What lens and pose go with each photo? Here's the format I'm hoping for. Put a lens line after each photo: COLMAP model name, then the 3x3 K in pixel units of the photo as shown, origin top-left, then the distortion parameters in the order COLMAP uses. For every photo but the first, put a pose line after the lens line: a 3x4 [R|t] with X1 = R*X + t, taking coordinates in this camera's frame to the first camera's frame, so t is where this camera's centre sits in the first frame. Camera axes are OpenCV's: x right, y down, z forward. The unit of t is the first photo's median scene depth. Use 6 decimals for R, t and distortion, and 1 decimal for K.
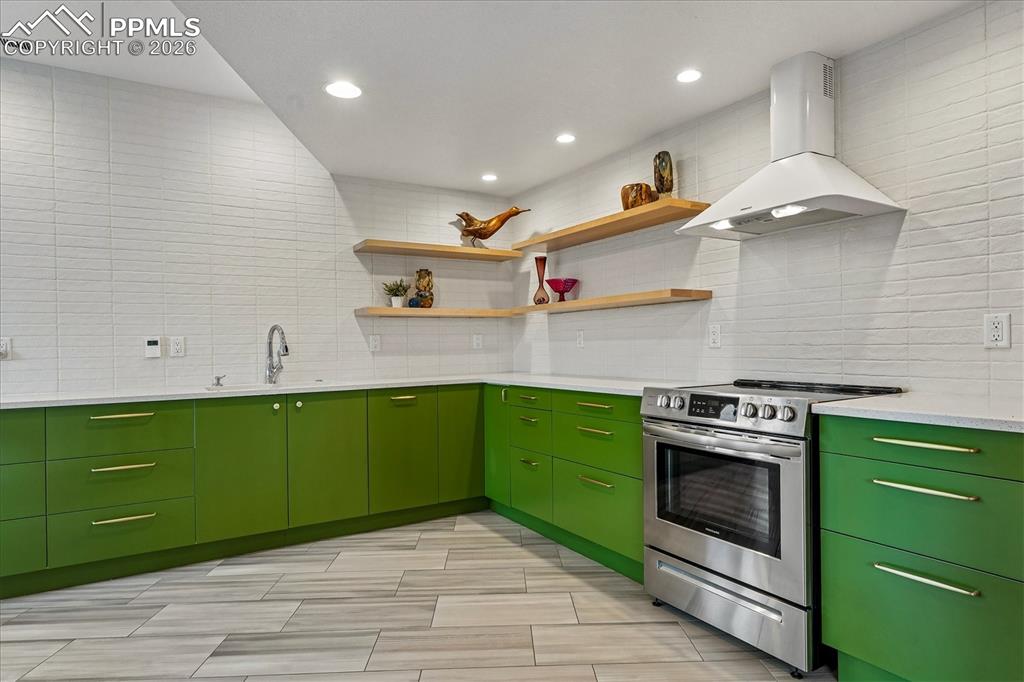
lens RADIAL K [[573.8, 0, 509.4], [0, 573.8, 345.7], [0, 0, 1]] dist [0.002136, 0.000697]
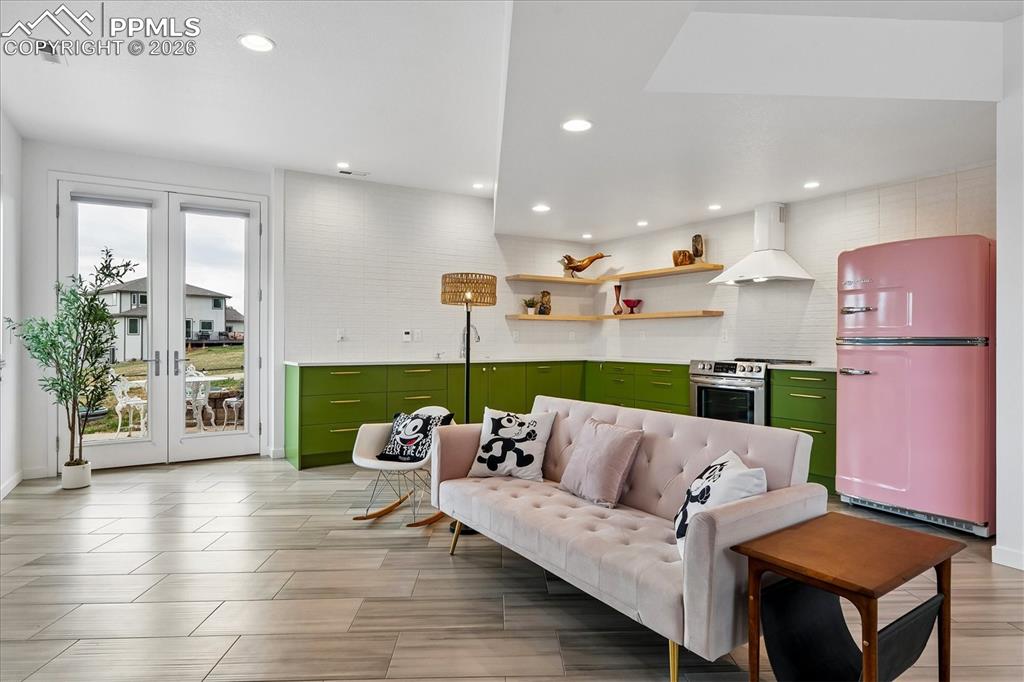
lens RADIAL K [[572.4, 0, 512.0], [0, 572.4, 341.0], [0, 0, 1]] dist [-0.016061, 0.000031]
pose [[0.999735, 0.019446, 0.012304, -0.293112], [-0.019457, 0.999810, 0.000729, 0.010729], [-0.012288, -0.000968, 0.999924, -0.702700]]
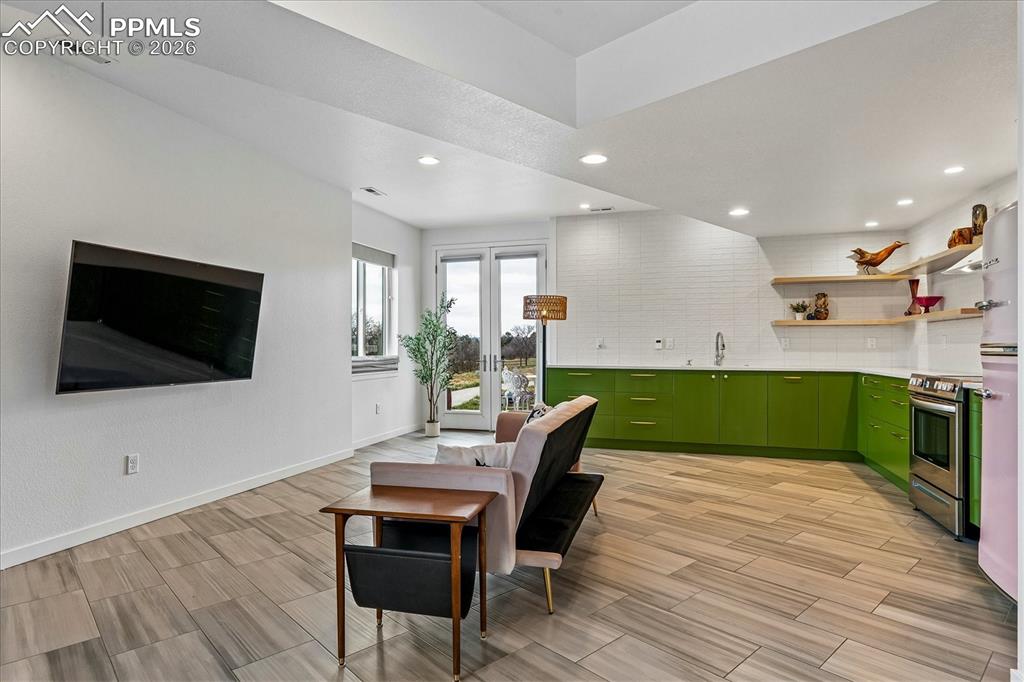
lens RADIAL K [[572.4, 0, 512.0], [0, 572.4, 341.0], [0, 0, 1]] dist [-0.016061, 0.000031]
pose [[0.656542, 0.011808, -0.754197, 0.478239], [-0.014845, 0.999886, 0.002732, -0.004118], [0.754143, 0.009403, 0.656643, -0.603013]]
